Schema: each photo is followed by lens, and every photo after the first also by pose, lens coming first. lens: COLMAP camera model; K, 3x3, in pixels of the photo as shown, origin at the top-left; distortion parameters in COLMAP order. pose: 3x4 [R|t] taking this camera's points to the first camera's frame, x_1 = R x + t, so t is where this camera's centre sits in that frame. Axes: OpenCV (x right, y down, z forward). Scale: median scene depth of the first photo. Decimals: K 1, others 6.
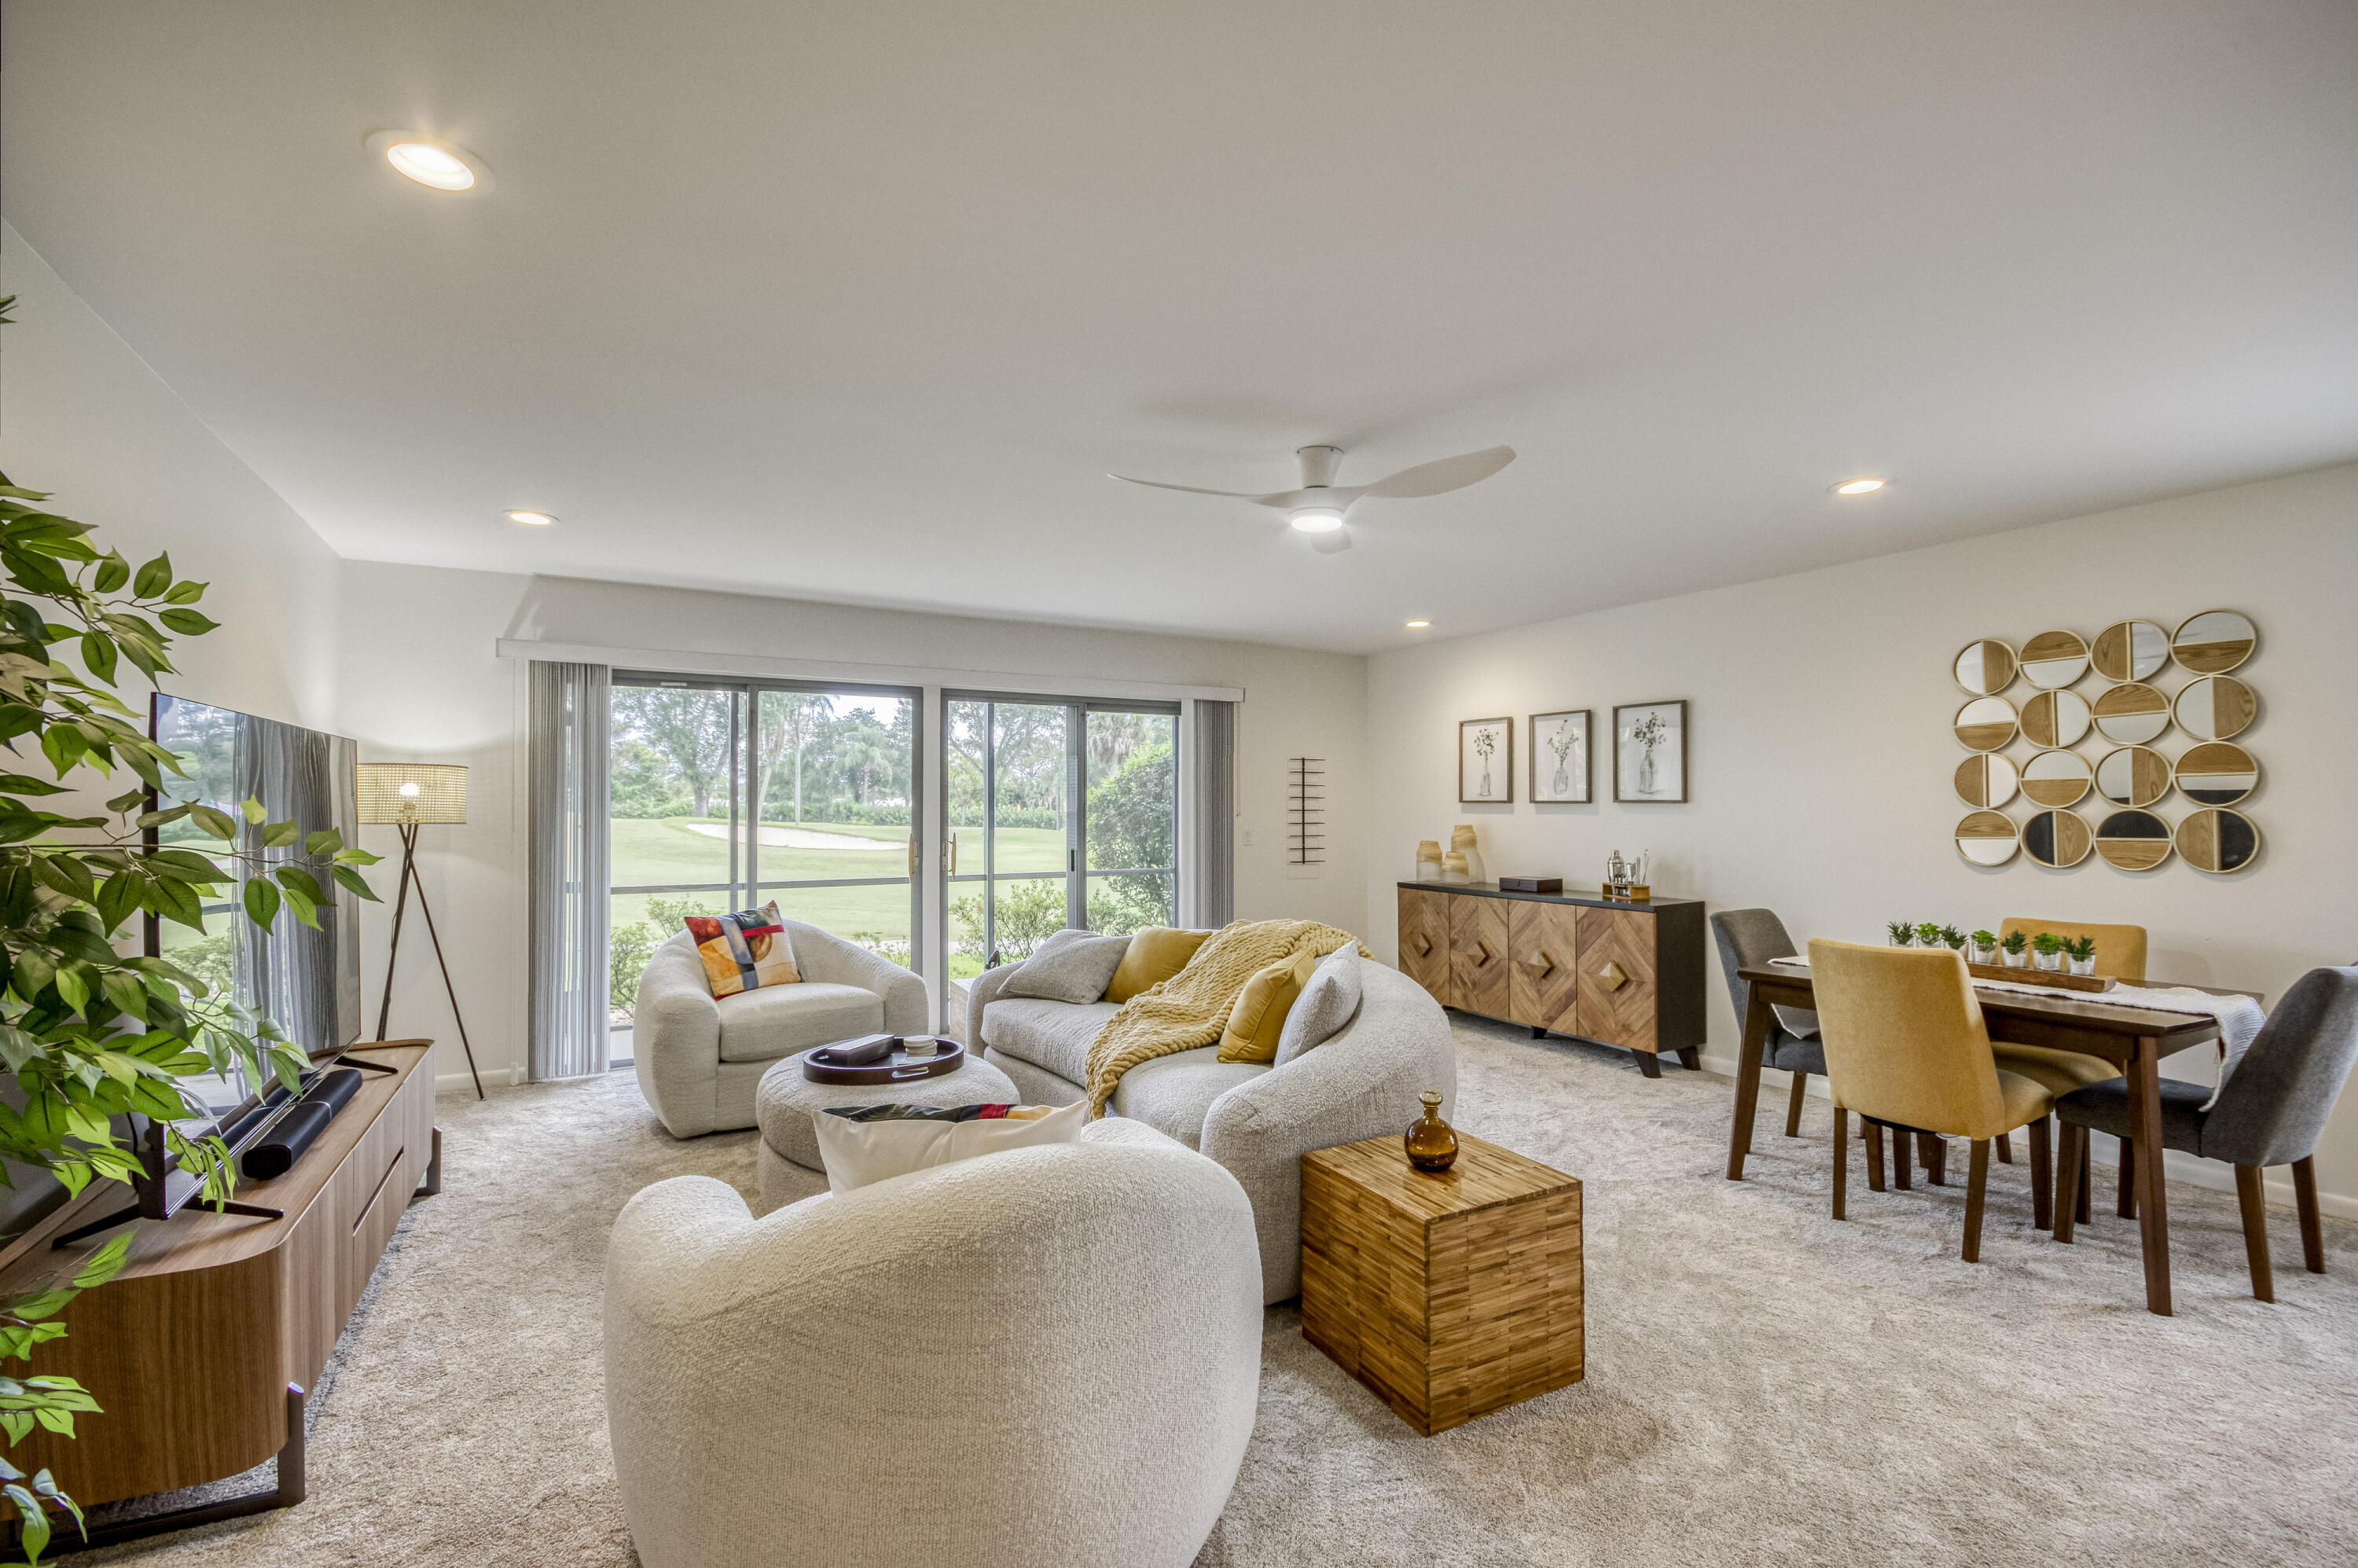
lens RADIAL K [[1036.2, 0, 1167.9], [0, 1036.2, 807.9], [0, 0, 1]] dist [-0.010278, -0.002850]
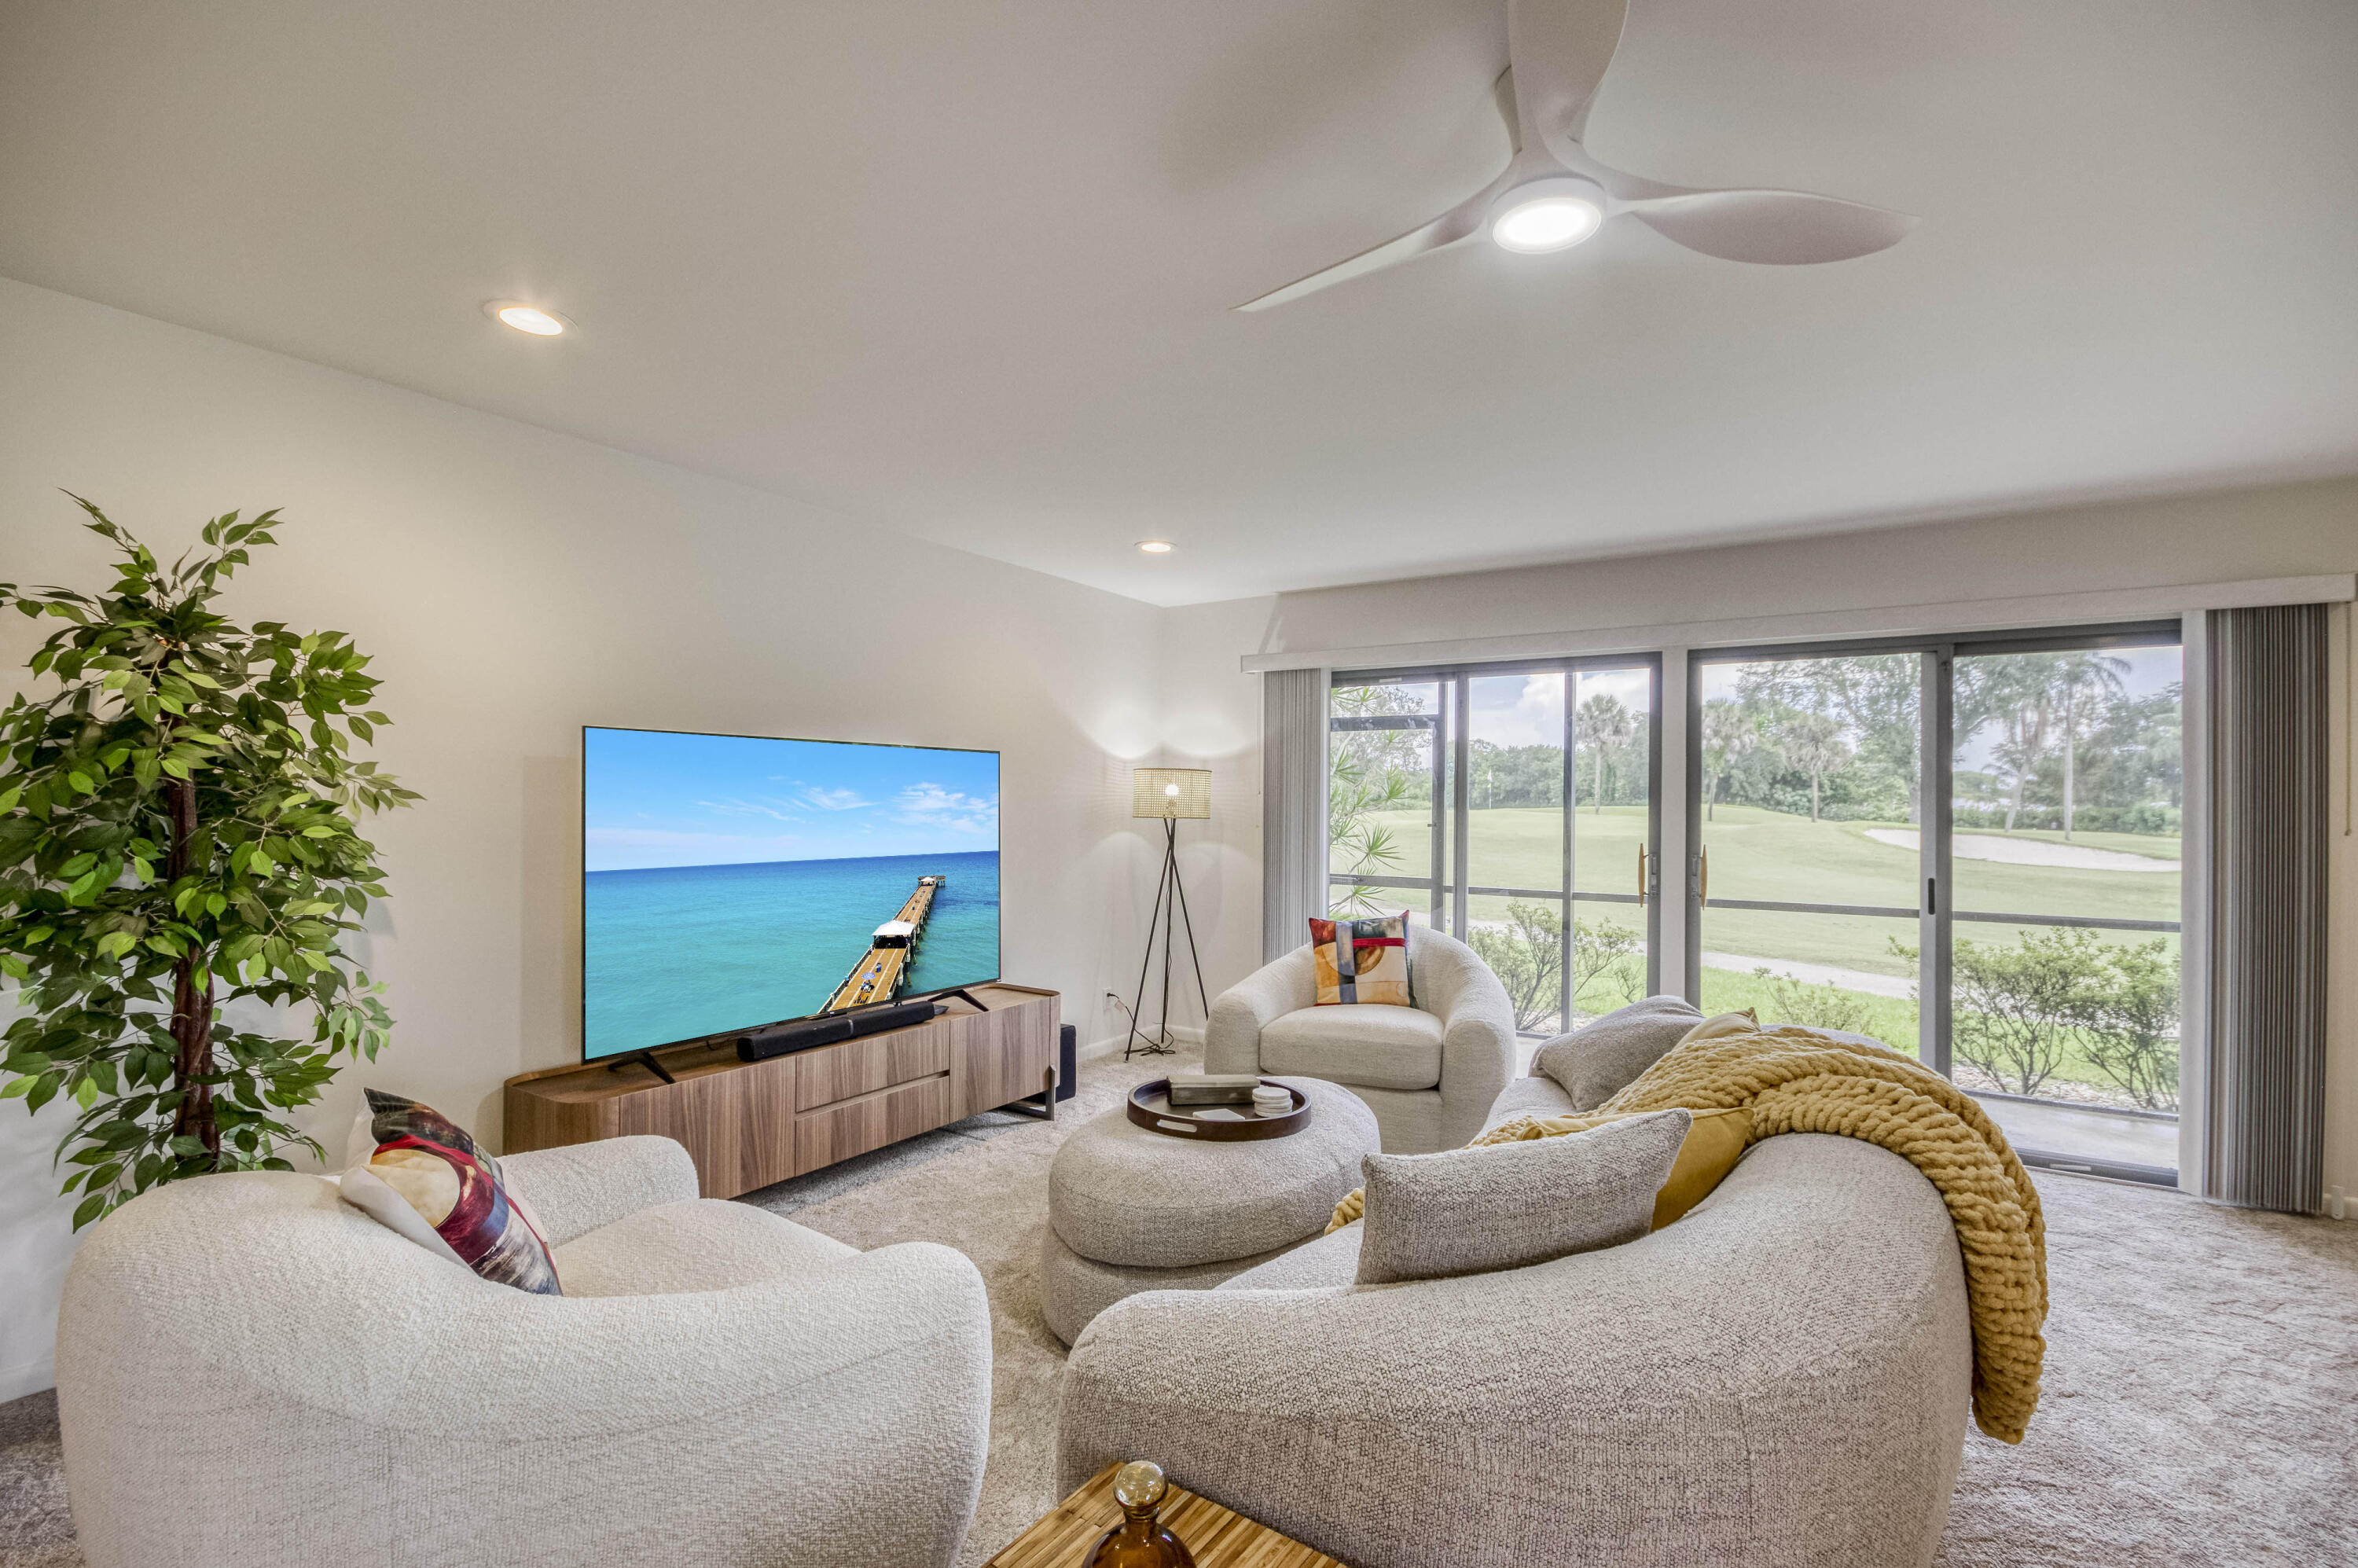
lens RADIAL K [[1036.2, 0, 1195.1], [0, 1036.2, 802.3], [0, 0, 1]] dist [-0.010278, -0.002850]
pose [[0.477716, 0.003317, -0.878508, 0.334004], [-0.010564, 0.999942, -0.001969, -0.000861], [0.878451, 0.010221, 0.477724, 0.425828]]
